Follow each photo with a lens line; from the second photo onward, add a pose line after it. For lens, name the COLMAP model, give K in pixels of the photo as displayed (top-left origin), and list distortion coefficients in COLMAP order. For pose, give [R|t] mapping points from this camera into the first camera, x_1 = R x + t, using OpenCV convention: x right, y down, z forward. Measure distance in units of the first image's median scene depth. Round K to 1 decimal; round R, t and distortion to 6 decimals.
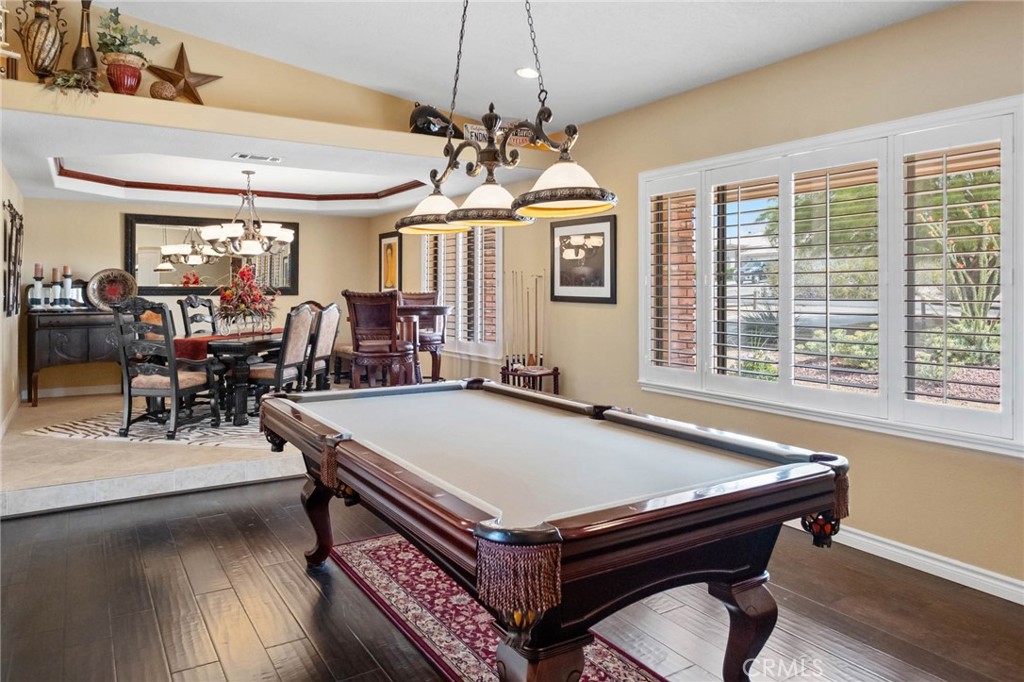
lens RADIAL K [[704.7, 0, 512.6], [0, 704.7, 283.2], [0, 0, 1]] dist [0.009512, 0.001546]
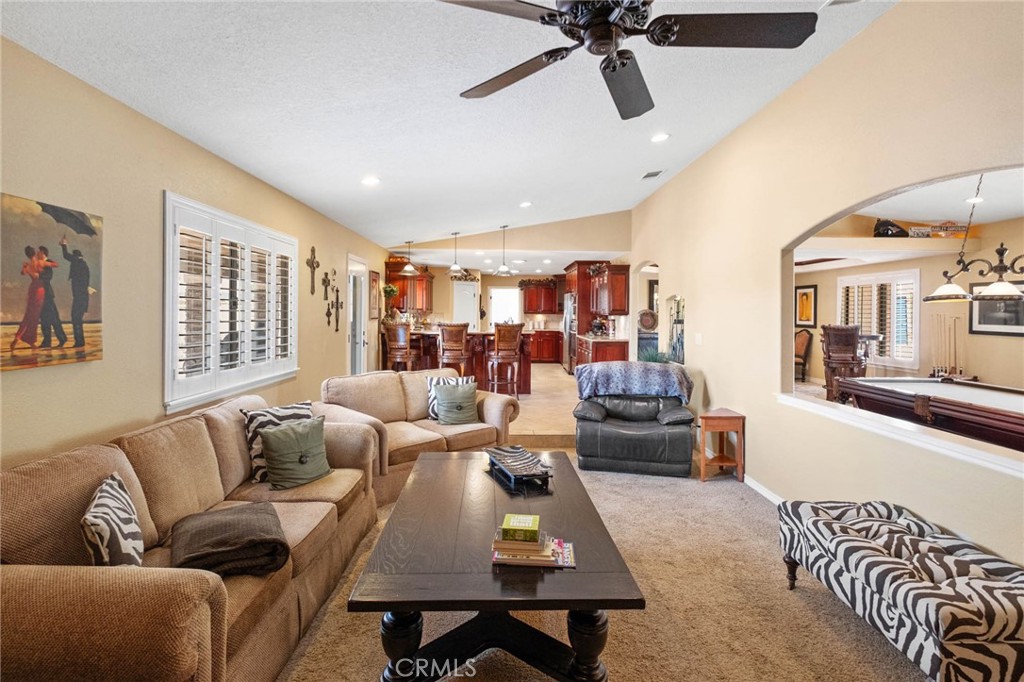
lens RADIAL K [[518.6, 0, 511.2], [0, 518.6, 310.5], [0, 0, 1]] dist [0.006030, 0.001472]
pose [[0.865340, 0.002443, -0.501180, -0.286369], [-0.001348, 0.999996, 0.002547, -0.032364], [0.501184, -0.001529, 0.865339, -0.593880]]
